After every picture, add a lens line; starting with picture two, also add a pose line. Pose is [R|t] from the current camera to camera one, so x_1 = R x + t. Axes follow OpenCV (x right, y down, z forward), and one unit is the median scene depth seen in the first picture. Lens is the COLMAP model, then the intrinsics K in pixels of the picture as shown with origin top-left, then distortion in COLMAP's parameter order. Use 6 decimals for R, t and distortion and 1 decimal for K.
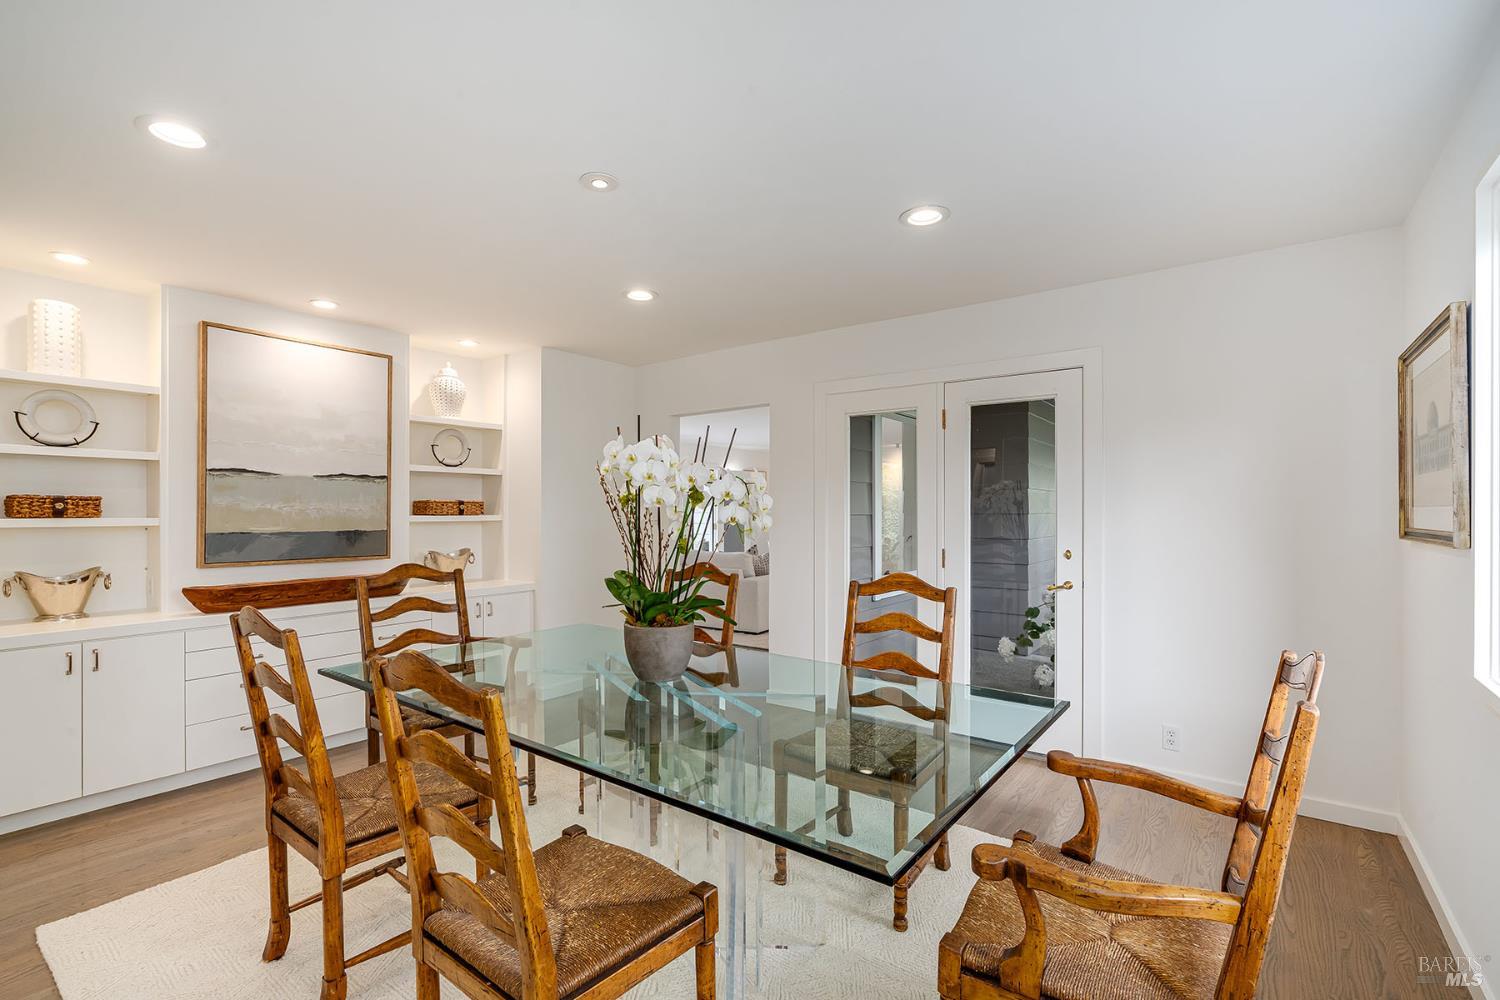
lens RADIAL K [[681.5, 0, 742.0], [0, 681.5, 504.3], [0, 0, 1]] dist [-0.010699, -0.000253]
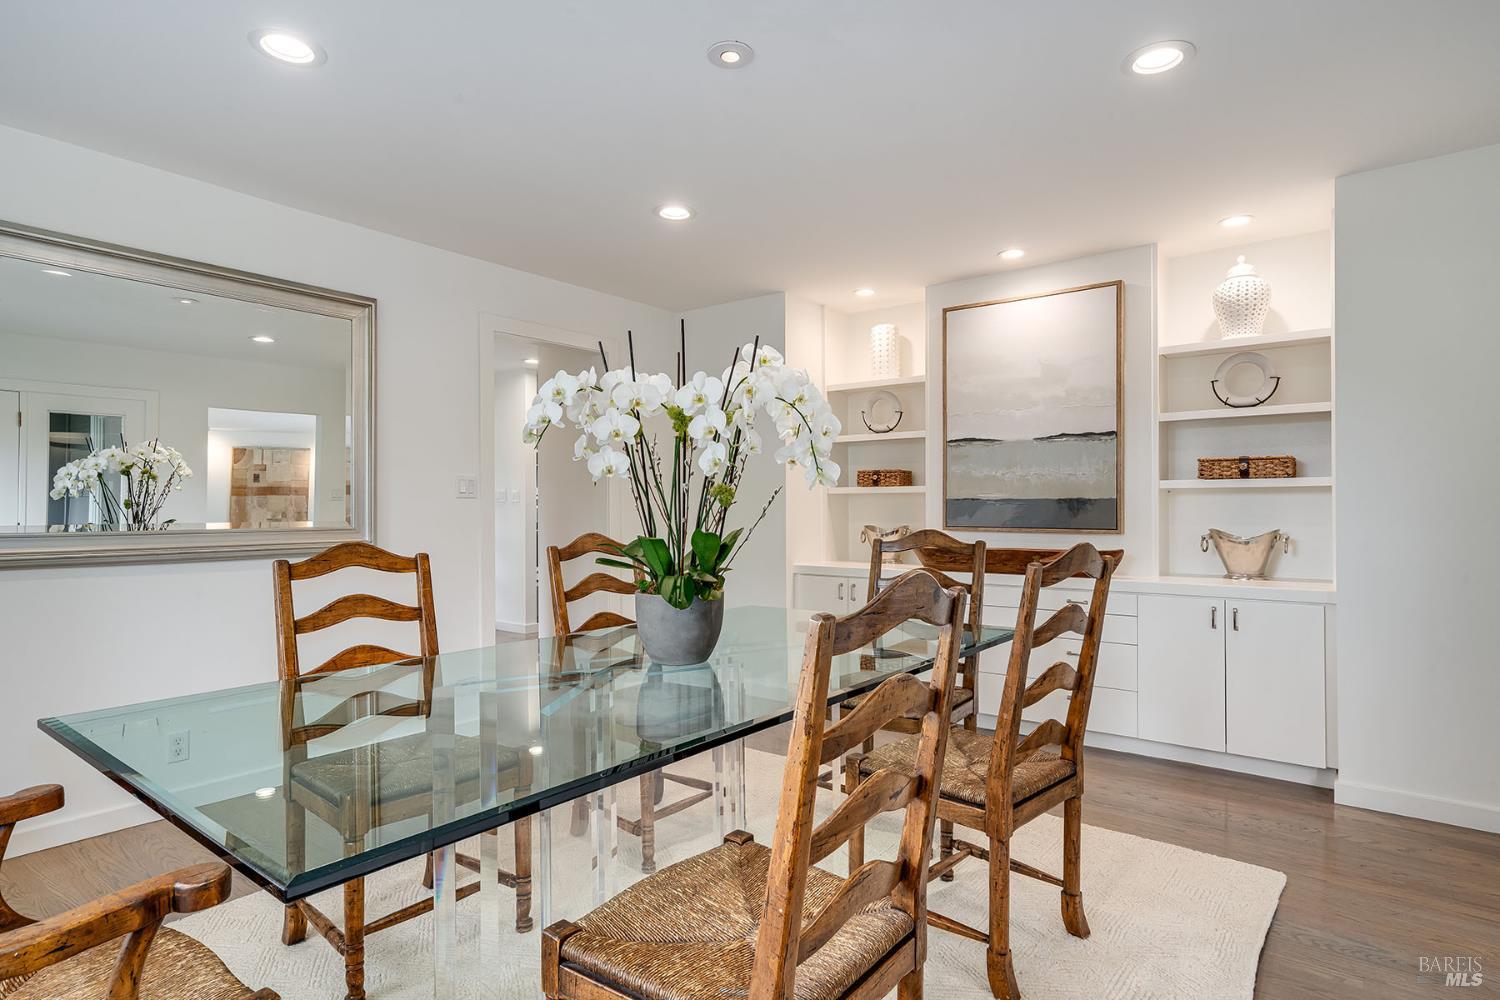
lens RADIAL K [[784.0, 0, 752.3], [0, 784.0, 479.1], [0, 0, 1]] dist [0.002715, 0.000355]
pose [[-0.011311, -0.005258, -0.999922, 0.431337], [0.032424, 0.999458, -0.005622, 0.006281], [0.999410, -0.032485, -0.011134, 0.598697]]
